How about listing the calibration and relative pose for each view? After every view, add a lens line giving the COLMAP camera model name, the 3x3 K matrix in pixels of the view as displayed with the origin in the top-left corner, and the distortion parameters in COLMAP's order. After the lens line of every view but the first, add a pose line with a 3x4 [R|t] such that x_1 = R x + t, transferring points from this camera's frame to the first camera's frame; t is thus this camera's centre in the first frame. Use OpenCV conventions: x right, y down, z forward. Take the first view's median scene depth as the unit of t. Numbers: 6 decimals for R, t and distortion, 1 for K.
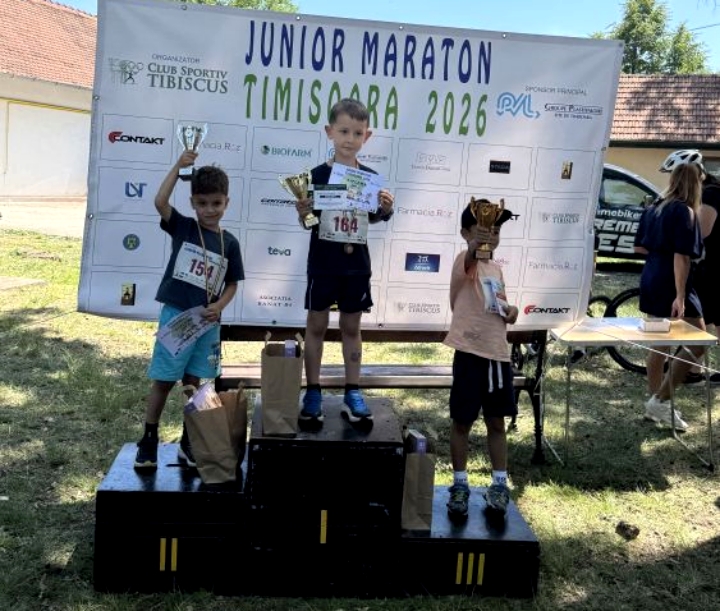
lens RADIAL K [[895.8, 0, 353.0], [0, 895.8, 196.4], [0, 0, 1]] dist [0.074999, -0.065550]
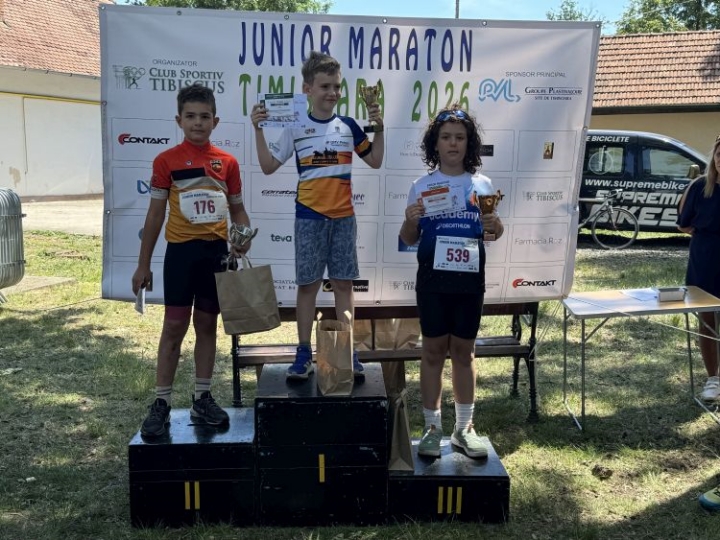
lens RADIAL K [[956.4, 0, 361.3], [0, 956.4, 283.1], [0, 0, 1]] dist [0.214057, -0.557022]
pose [[0.998206, -0.041620, -0.043041, 0.061979], [0.045926, 0.993471, 0.104432, -0.002165], [0.038413, -0.106222, 0.993600, -0.163550]]
